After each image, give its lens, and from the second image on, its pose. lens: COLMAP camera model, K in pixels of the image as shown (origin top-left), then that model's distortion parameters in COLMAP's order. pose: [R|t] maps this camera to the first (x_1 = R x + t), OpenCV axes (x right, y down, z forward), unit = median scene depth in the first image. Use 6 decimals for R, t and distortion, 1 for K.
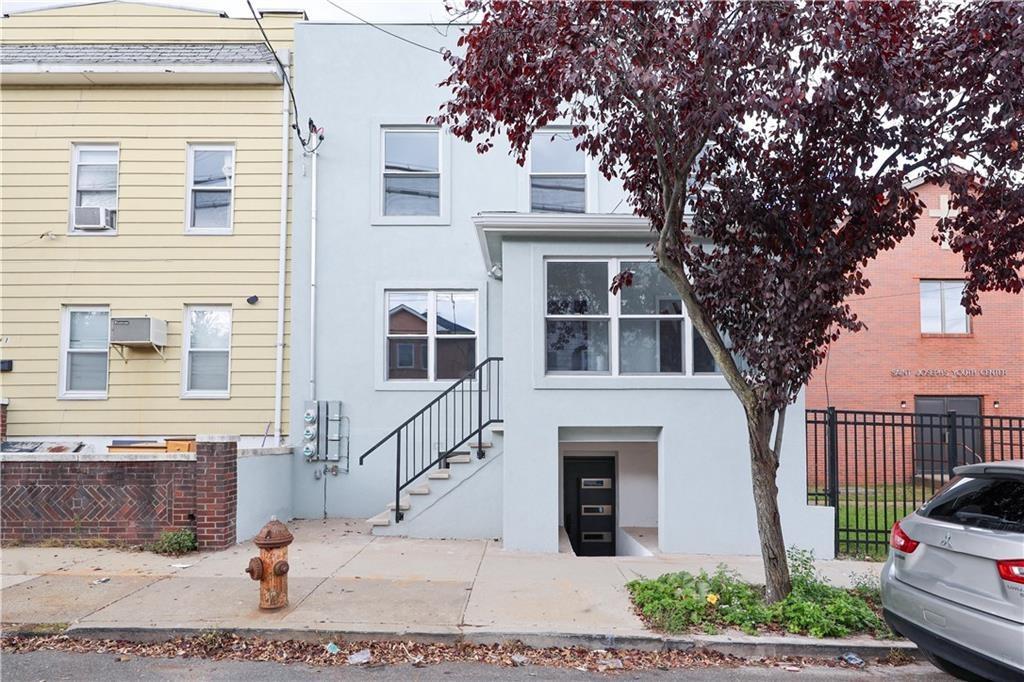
lens RADIAL K [[594.5, 0, 511.4], [0, 594.5, 417.8], [0, 0, 1]] dist [0.003220, 0.000839]
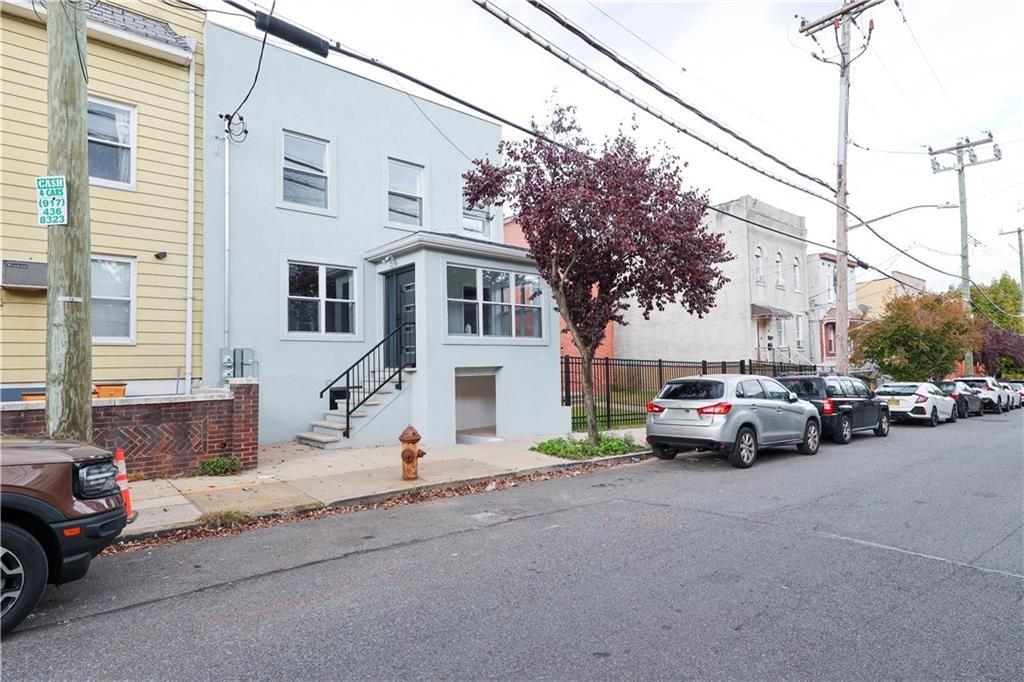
lens RADIAL K [[555.1, 0, 512.0], [0, 555.1, 341.0], [0, 0, 1]] dist [-0.001028, -0.000143]
pose [[0.754150, 0.015738, 0.656514, -0.756360], [0.000375, 0.999702, -0.024396, -0.018910], [-0.656702, 0.018644, 0.753920, -0.234354]]
